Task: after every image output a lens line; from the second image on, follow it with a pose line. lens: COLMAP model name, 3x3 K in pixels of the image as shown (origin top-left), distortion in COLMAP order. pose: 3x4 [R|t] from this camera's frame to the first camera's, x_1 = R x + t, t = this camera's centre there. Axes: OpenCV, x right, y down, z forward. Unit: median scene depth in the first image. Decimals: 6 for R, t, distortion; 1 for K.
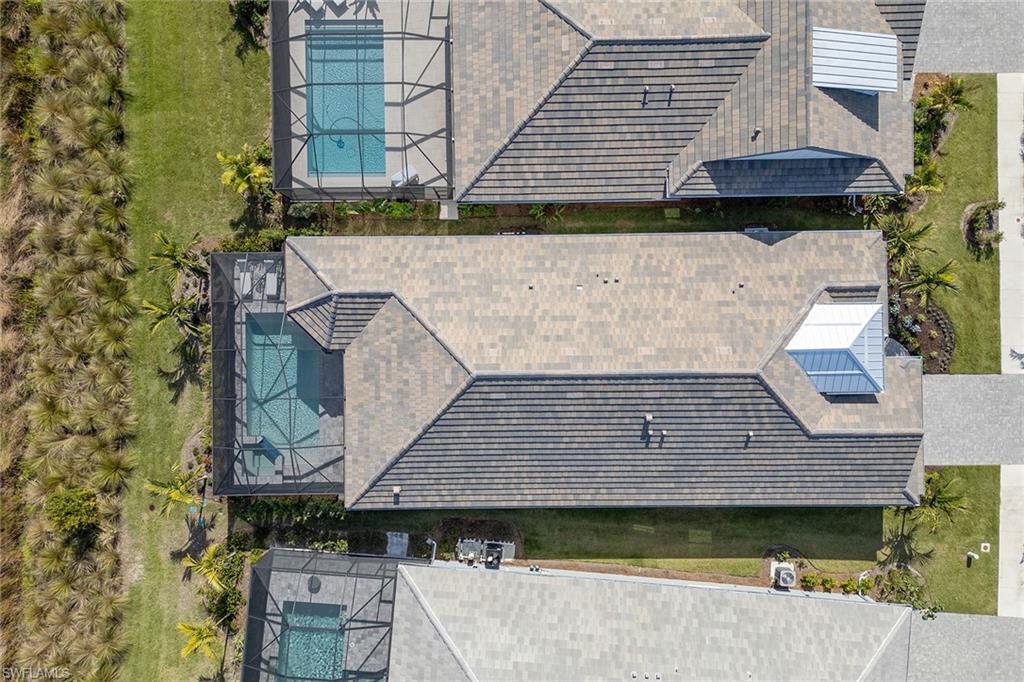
lens RADIAL K [[712.8, 0, 509.9], [0, 712.8, 342.3], [0, 0, 1]] dist [0.039419, -0.011717]
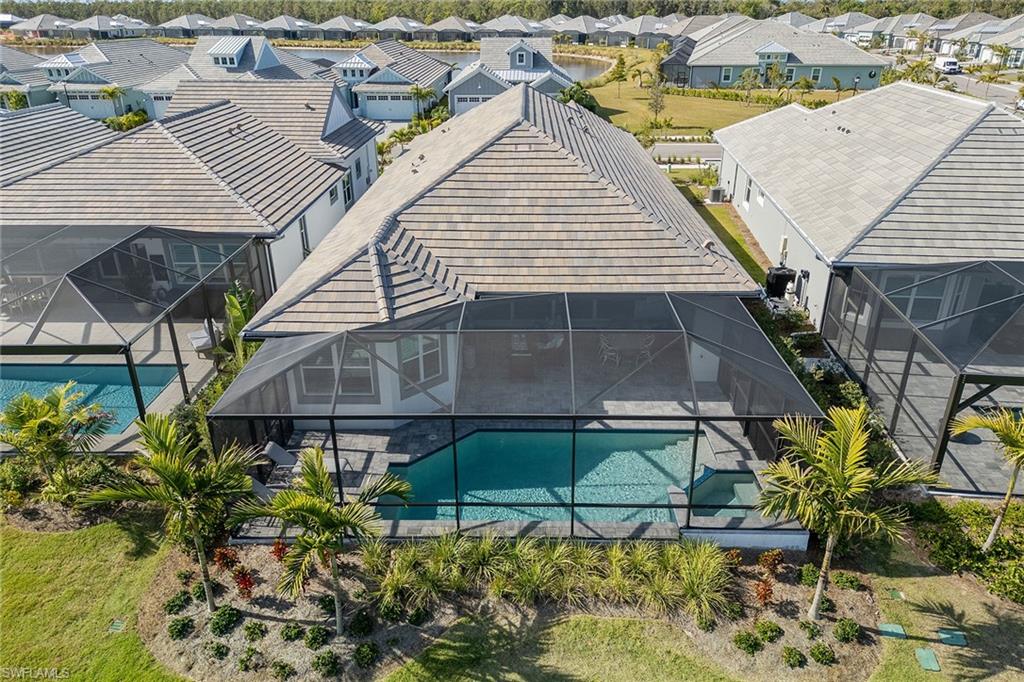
lens RADIAL K [[712.8, 0, 514.7], [0, 712.8, 336.2], [0, 0, 1]] dist [0.039419, -0.011717]
pose [[0.027651, -0.427537, 0.903575, -0.685419], [0.999603, 0.006883, -0.027333, 0.050349], [0.005467, 0.903972, 0.427558, 0.722880]]
